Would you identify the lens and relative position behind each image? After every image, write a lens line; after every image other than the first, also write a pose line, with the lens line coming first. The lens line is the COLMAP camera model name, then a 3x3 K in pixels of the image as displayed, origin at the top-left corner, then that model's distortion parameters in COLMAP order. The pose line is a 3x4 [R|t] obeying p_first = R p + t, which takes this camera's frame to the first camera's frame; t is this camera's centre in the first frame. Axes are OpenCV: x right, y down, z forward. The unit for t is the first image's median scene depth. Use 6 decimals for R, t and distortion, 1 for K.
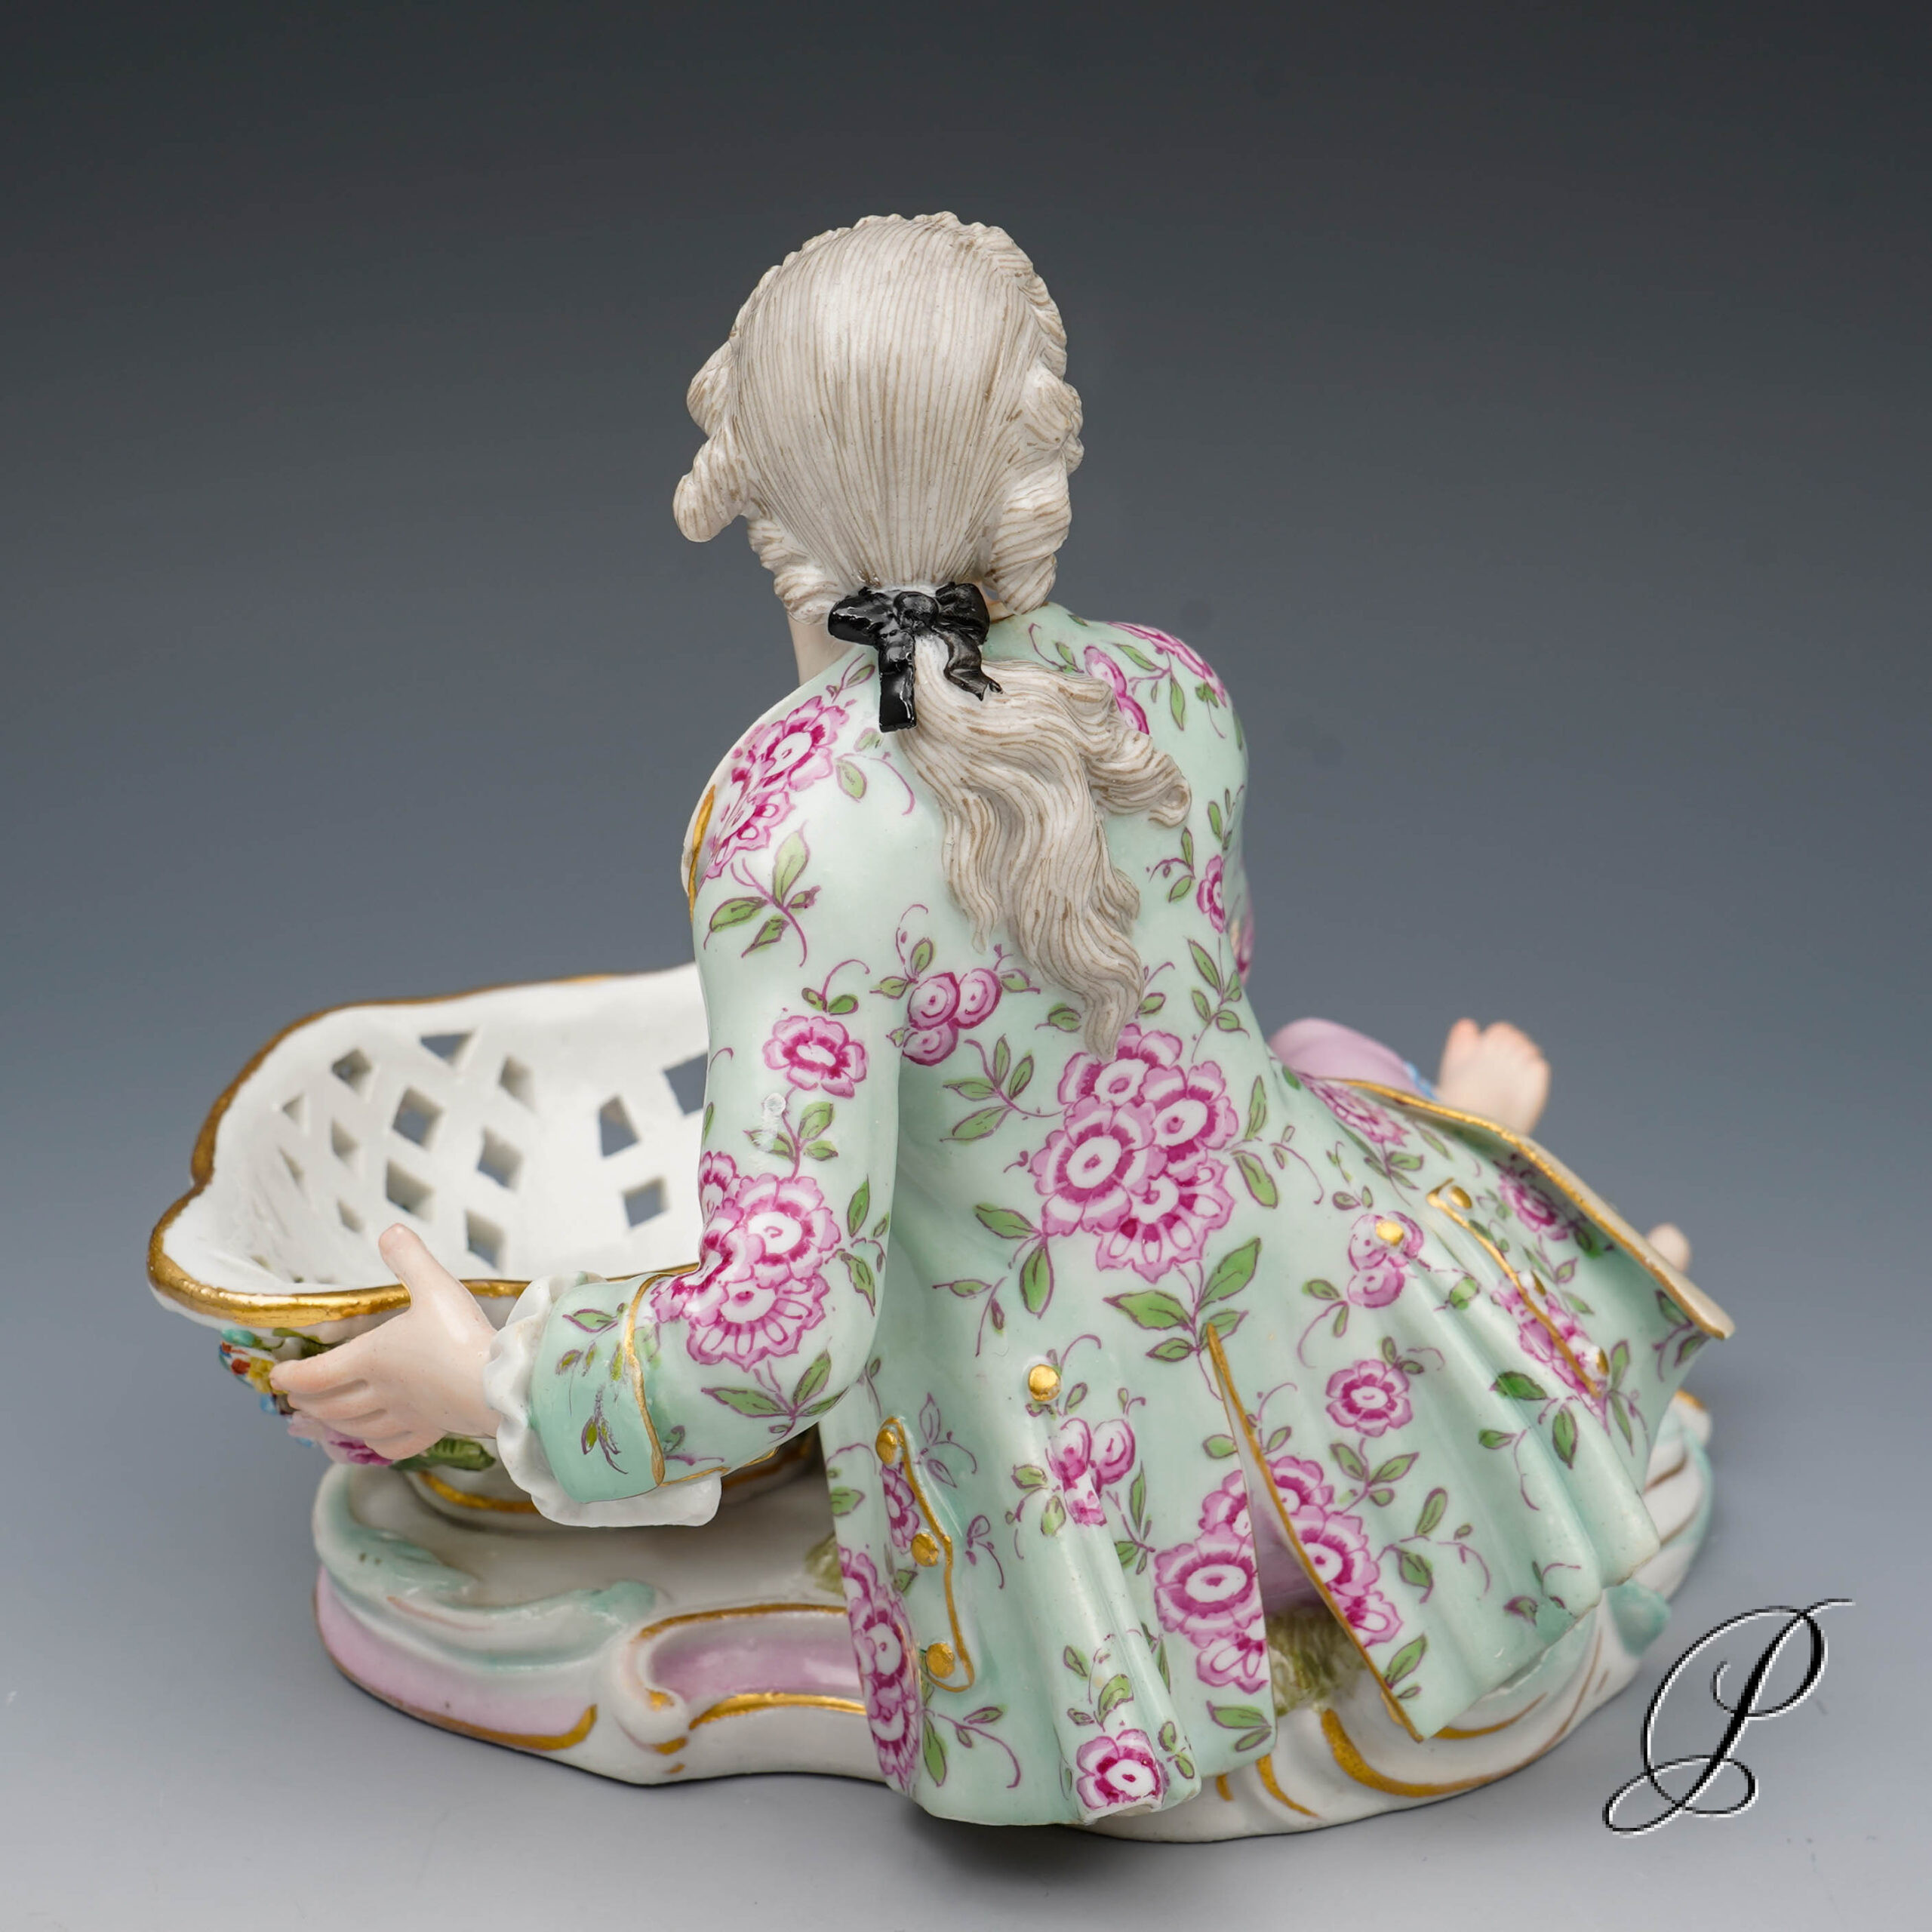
lens RADIAL K [[3490.9, 0, 966.0], [0, 3490.9, 966.0], [0, 0, 1]] dist [0.013014, -0.008709]
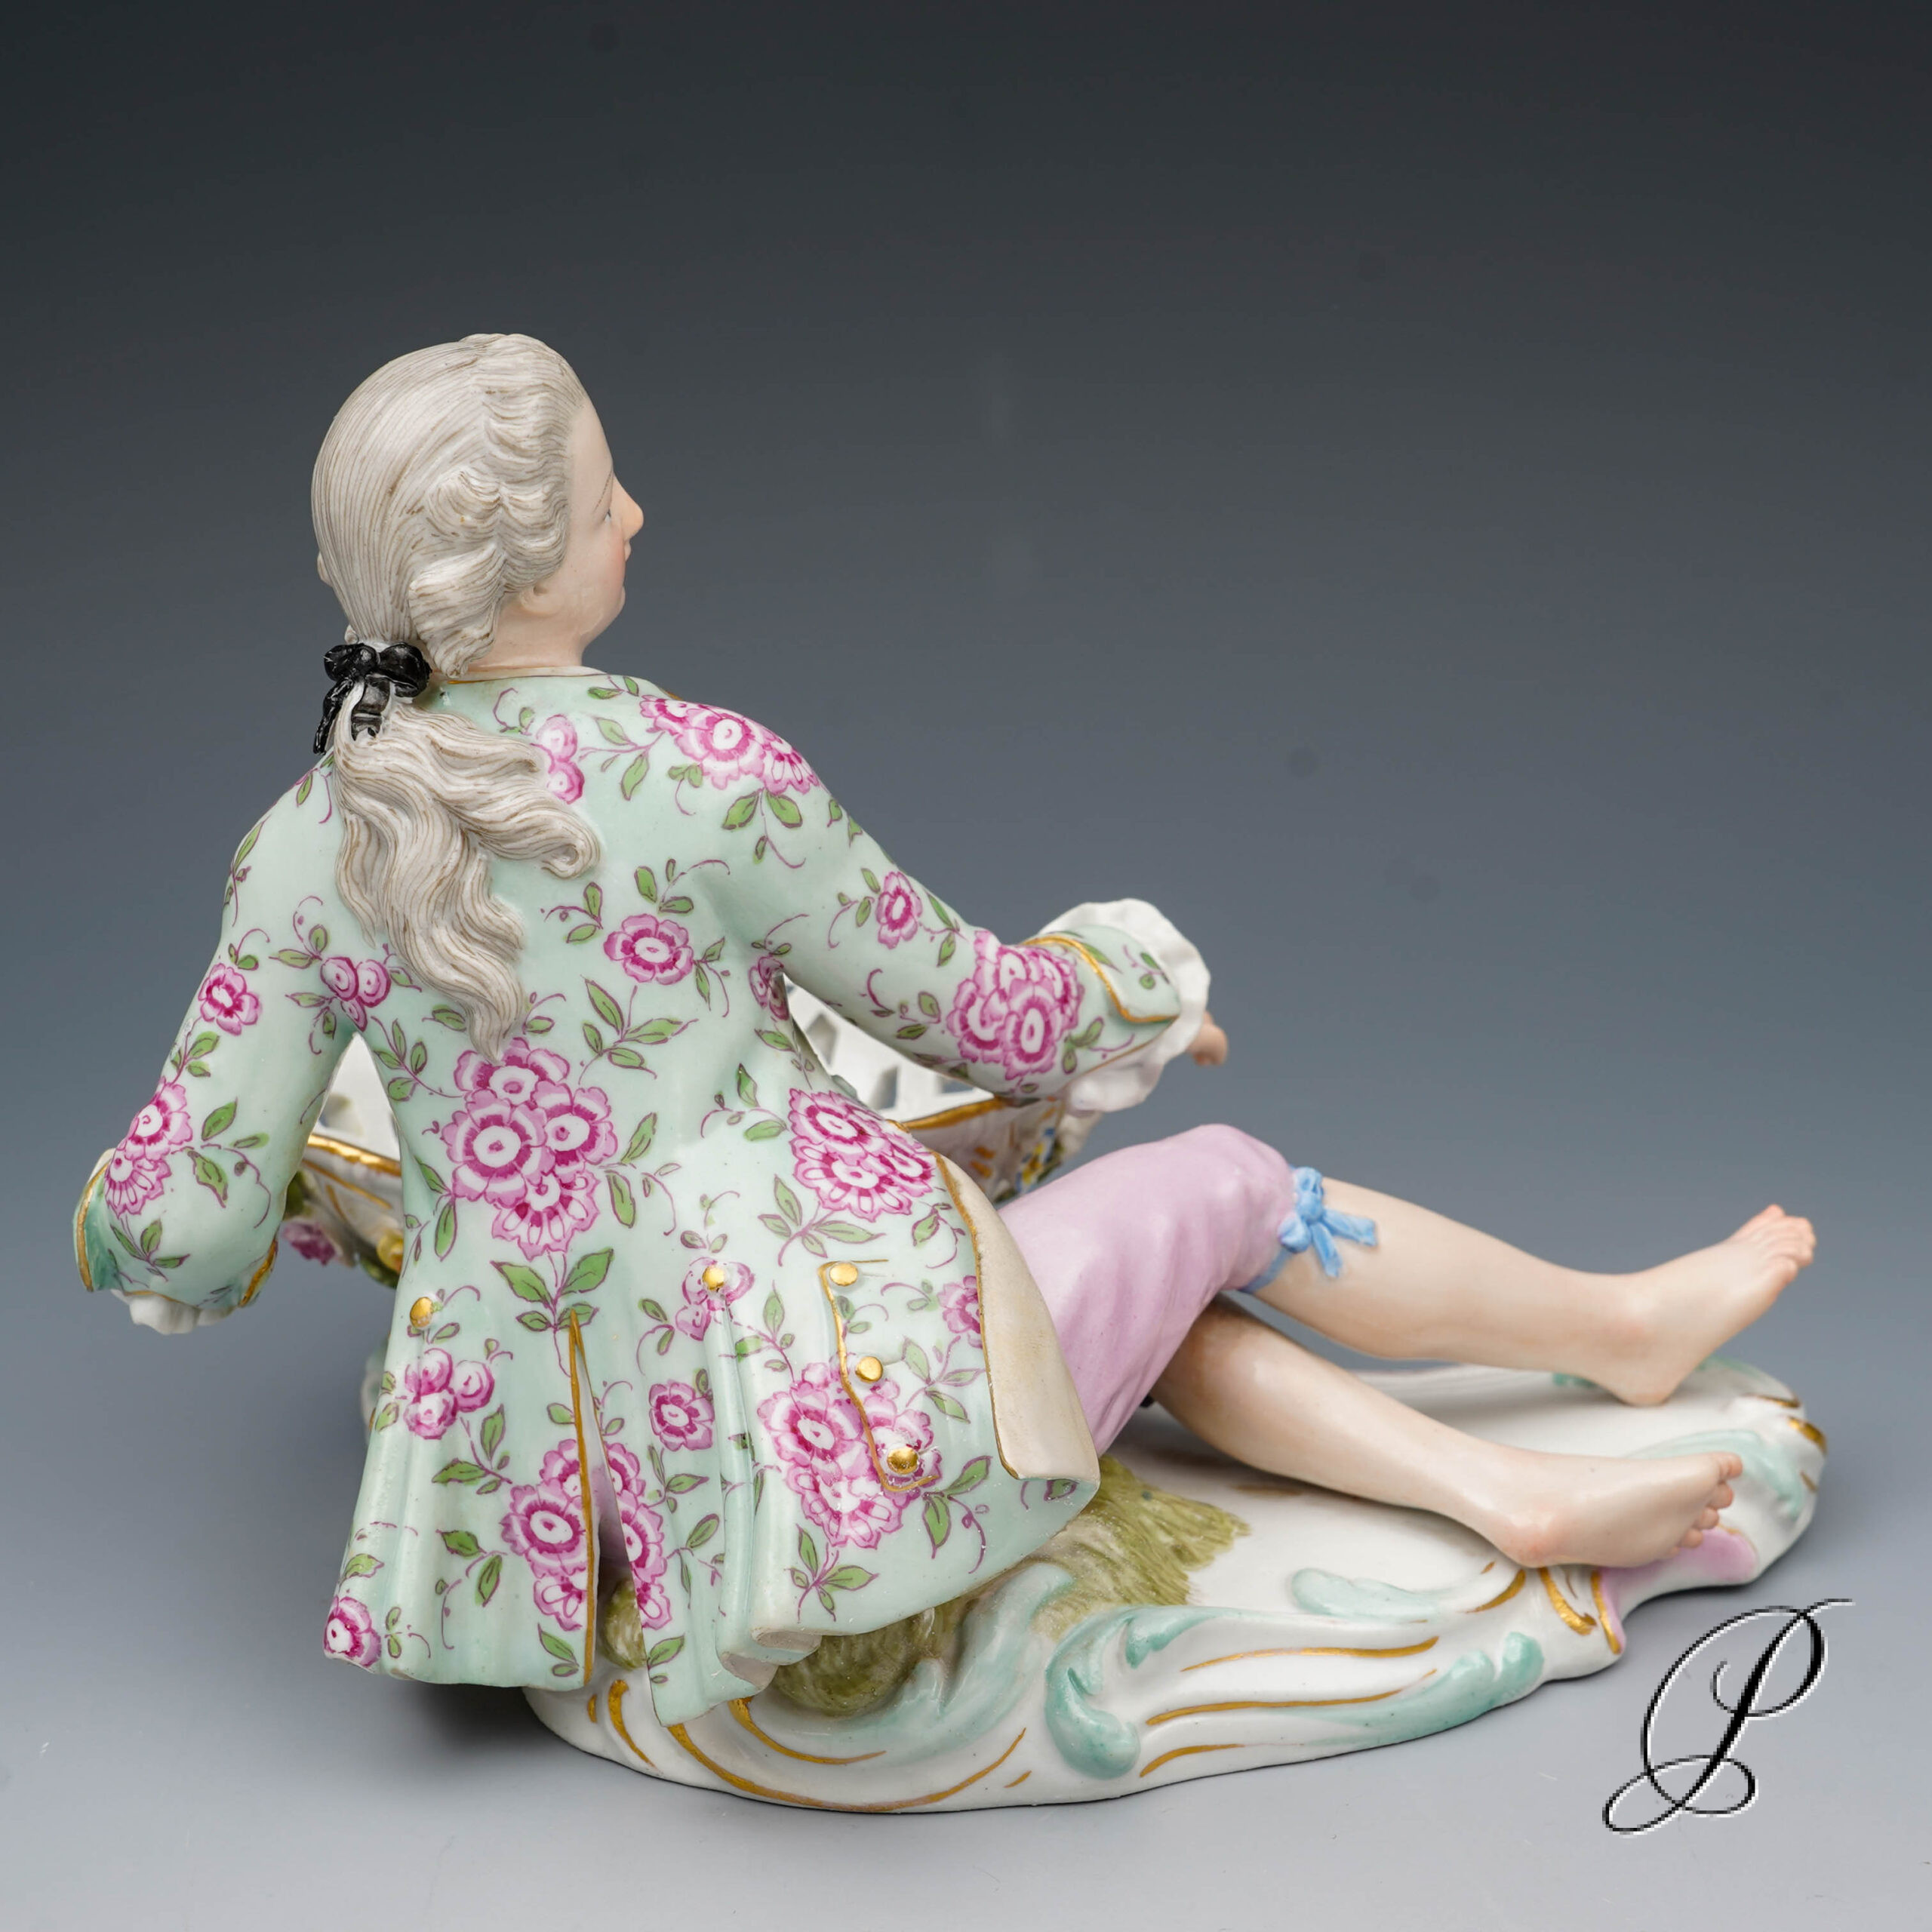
lens RADIAL K [[3169.3, 0, 929.5], [0, 3169.3, 1077.2], [0, 0, 1]] dist [0.014181, -0.010205]
pose [[0.677345, 0.216620, -0.703050, 0.880453], [-0.181578, 0.975326, 0.125573, -0.127565], [0.712905, 0.042602, 0.699965, 0.347505]]
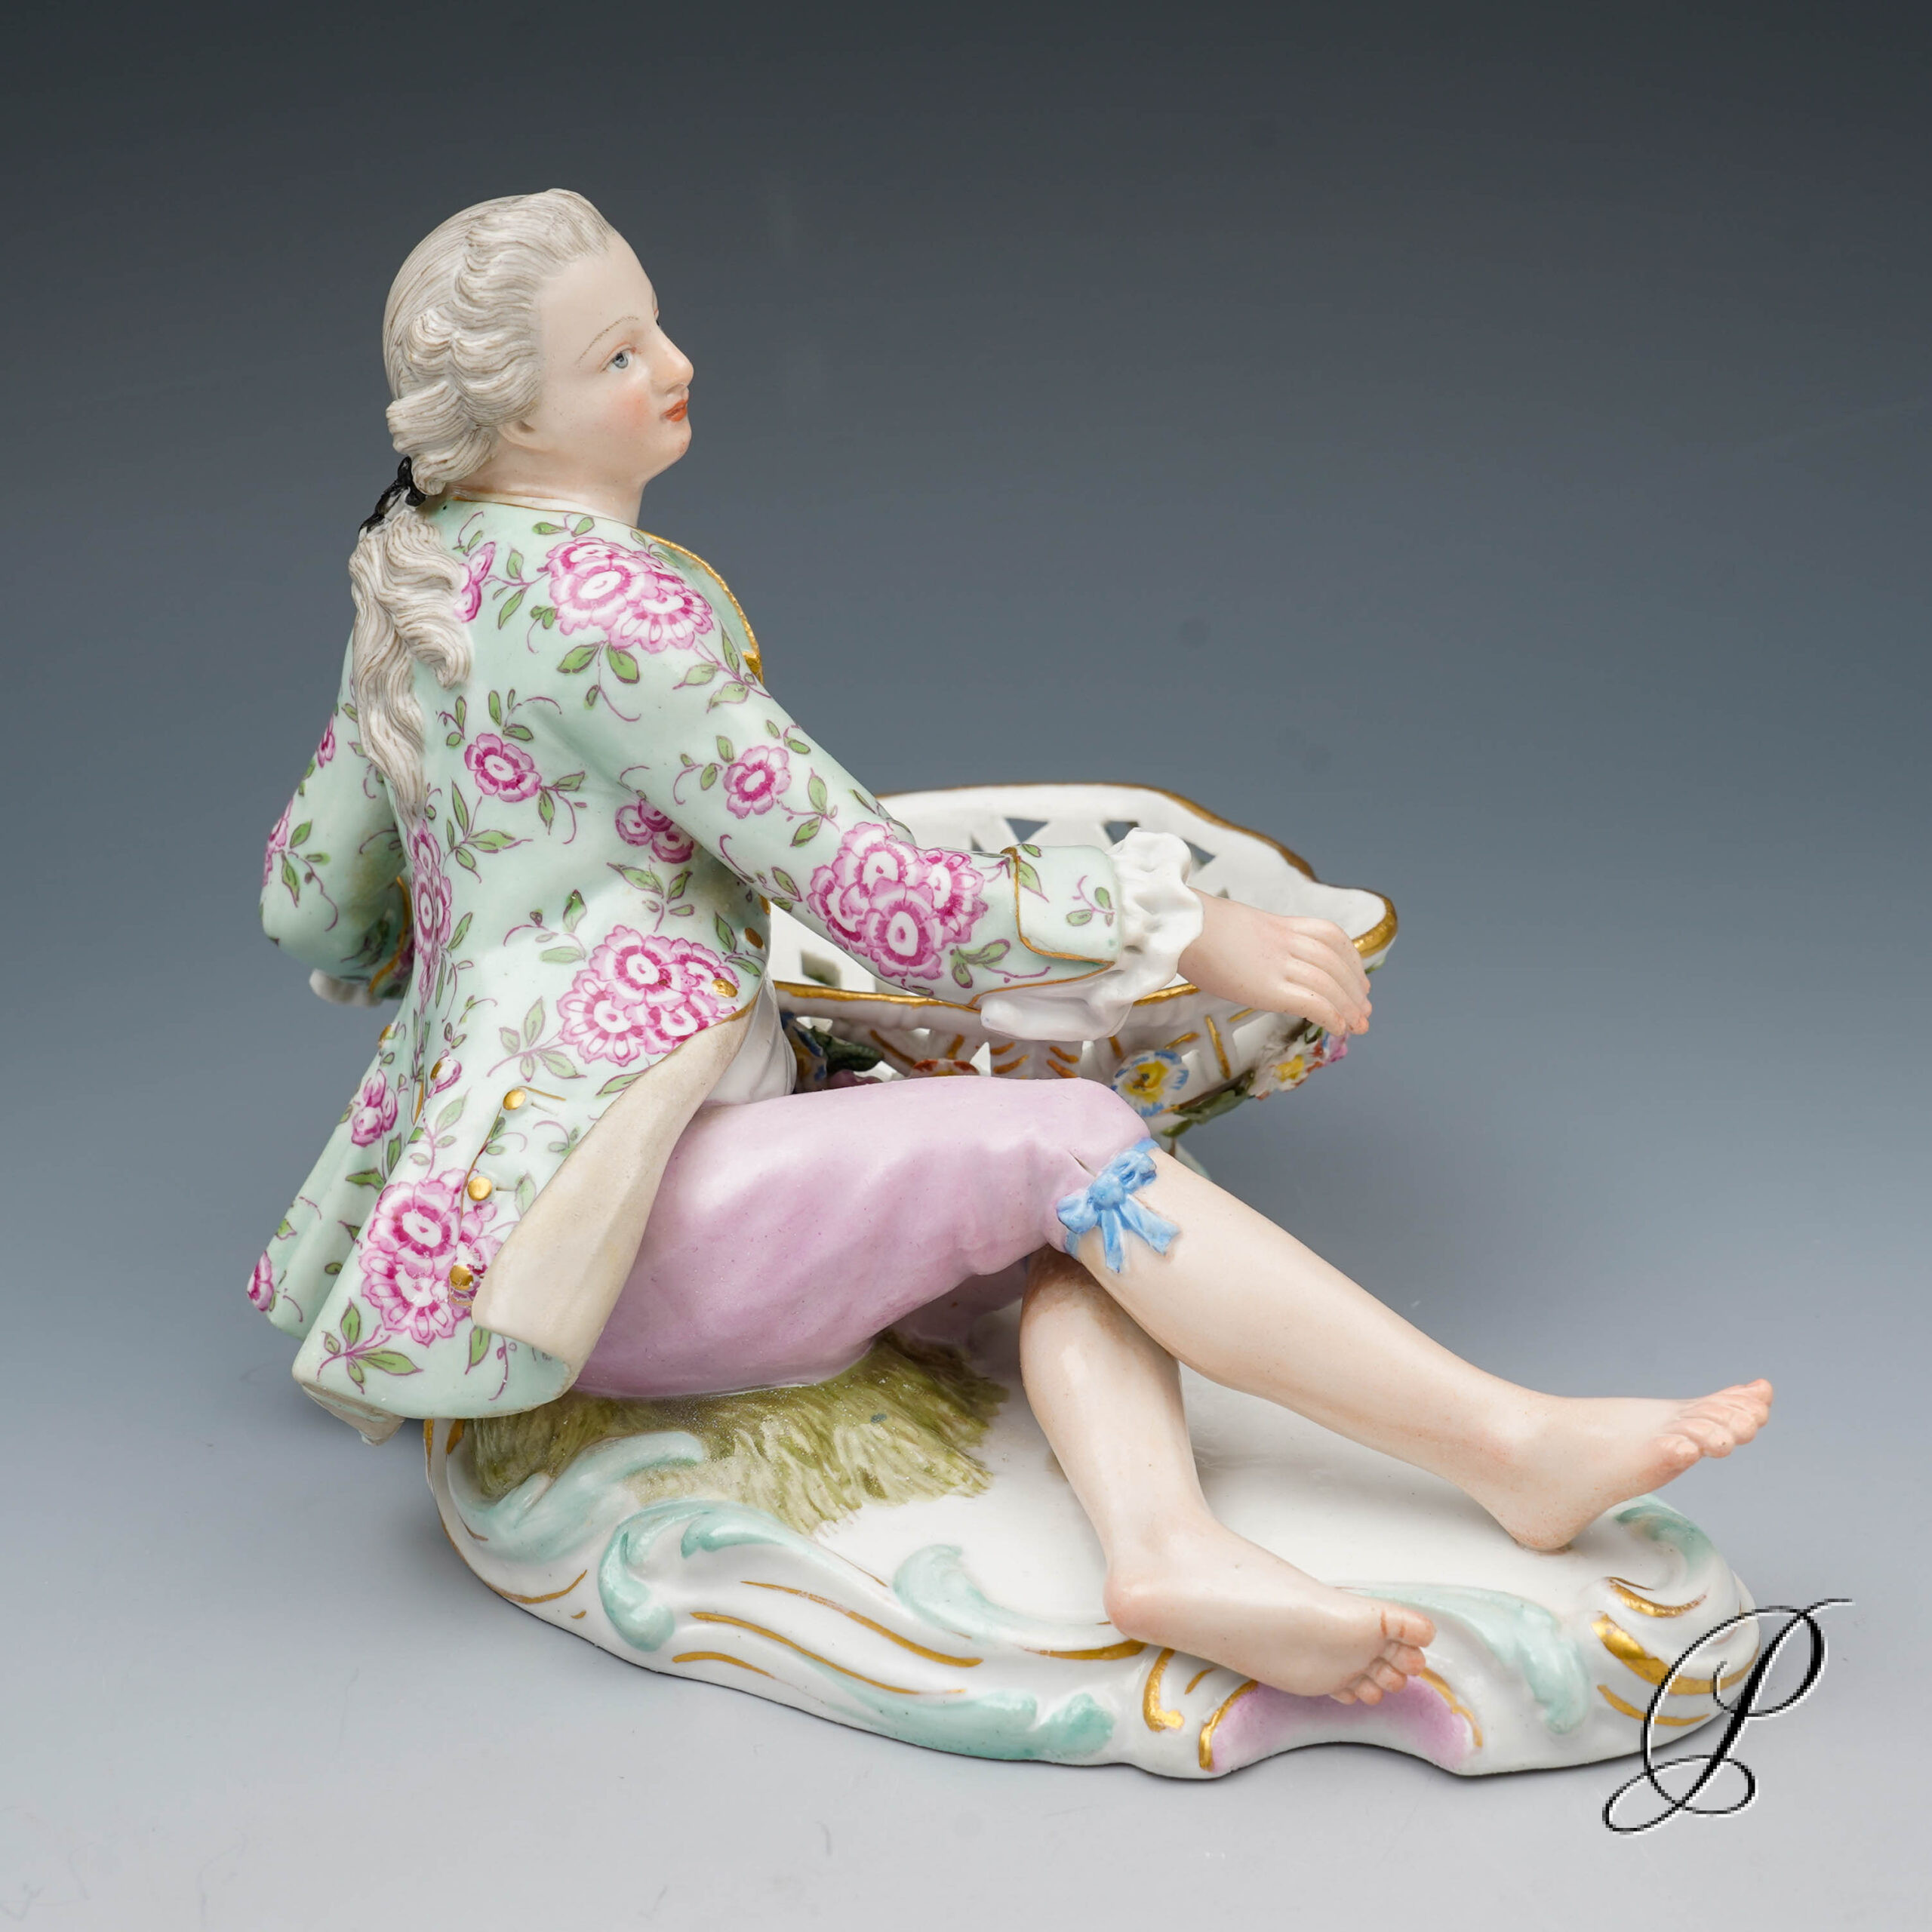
lens RADIAL K [[3220.5, 0, 1028.1], [0, 3220.5, 939.3], [0, 0, 1]] dist [0.010686, -0.015227]
pose [[-0.064644, 0.342207, -0.937398, 1.171164], [-0.238543, 0.906831, 0.347499, -0.413487], [0.968978, 0.246074, 0.023010, 1.186208]]
